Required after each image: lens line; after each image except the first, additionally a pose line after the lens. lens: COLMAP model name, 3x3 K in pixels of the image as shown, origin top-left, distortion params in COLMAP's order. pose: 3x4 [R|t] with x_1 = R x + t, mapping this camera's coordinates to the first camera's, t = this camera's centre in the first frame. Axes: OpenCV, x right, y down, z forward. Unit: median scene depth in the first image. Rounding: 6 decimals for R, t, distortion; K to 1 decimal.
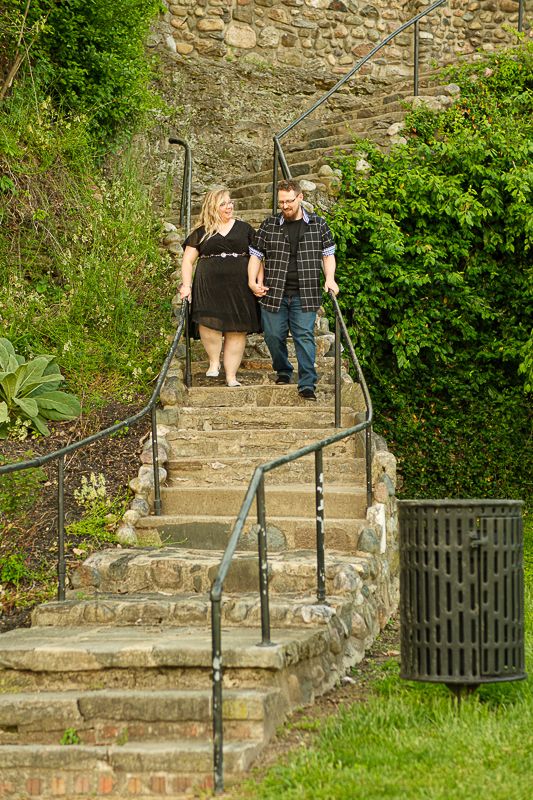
lens RADIAL K [[2033.6, 0, 266.5], [0, 2033.6, 400.0], [0, 0, 1]] dist [0.296874, -0.553805]
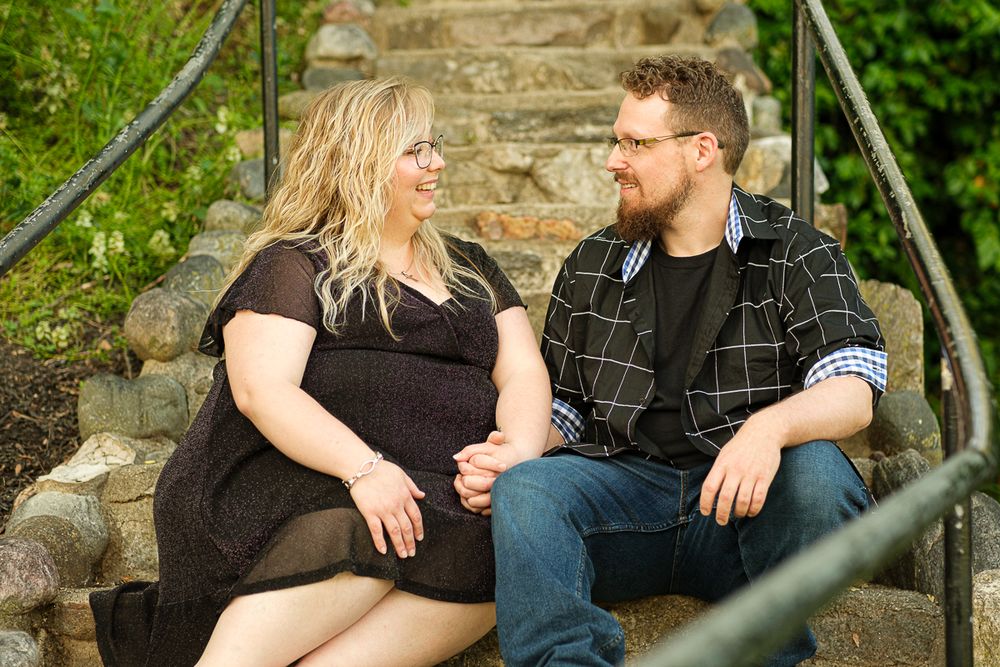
lens RADIAL K [[2542.0, 0, 483.8], [0, 2542.0, 335.5], [0, 0, 1]] dist [0.296874, -0.553805]
pose [[0.995469, 0.005665, -0.094922, 0.020101], [-0.006917, 0.999893, -0.012867, 0.002601], [0.094839, 0.013465, 0.995402, 0.531558]]
